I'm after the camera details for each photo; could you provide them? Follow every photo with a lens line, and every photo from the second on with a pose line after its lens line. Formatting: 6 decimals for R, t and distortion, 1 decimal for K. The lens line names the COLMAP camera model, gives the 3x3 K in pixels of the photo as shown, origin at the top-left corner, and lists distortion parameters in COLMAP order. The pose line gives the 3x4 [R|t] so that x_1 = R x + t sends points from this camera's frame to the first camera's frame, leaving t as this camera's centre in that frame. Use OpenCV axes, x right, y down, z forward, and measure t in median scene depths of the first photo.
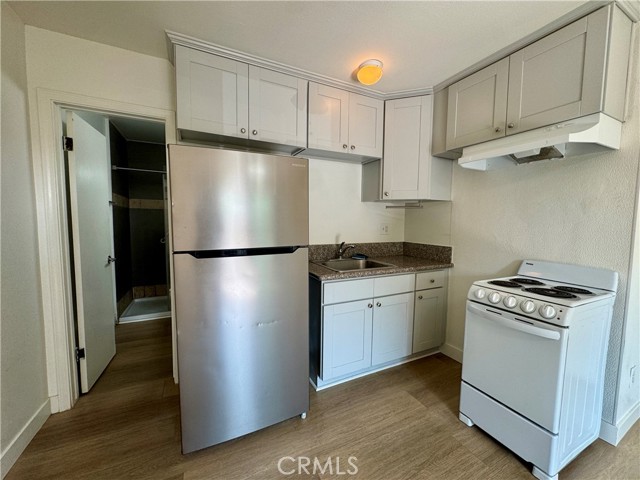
lens RADIAL K [[255.8, 0, 321.9], [0, 255.8, 241.1], [0, 0, 1]] dist [-0.001709, -0.000159]
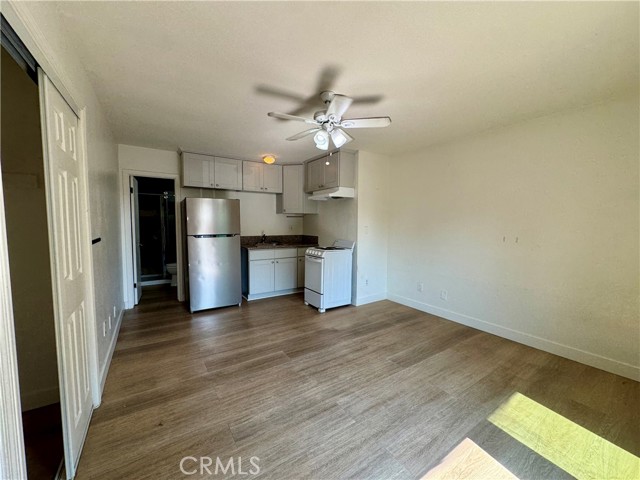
lens RADIAL K [[255.8, 0, 321.8], [0, 255.8, 240.7], [0, 0, 1]] dist [-0.001709, -0.000159]
pose [[0.992041, -0.011241, 0.125410, 0.347090], [0.012762, 0.999854, -0.011330, 0.102231], [-0.125264, 0.012841, 0.992040, -1.288650]]
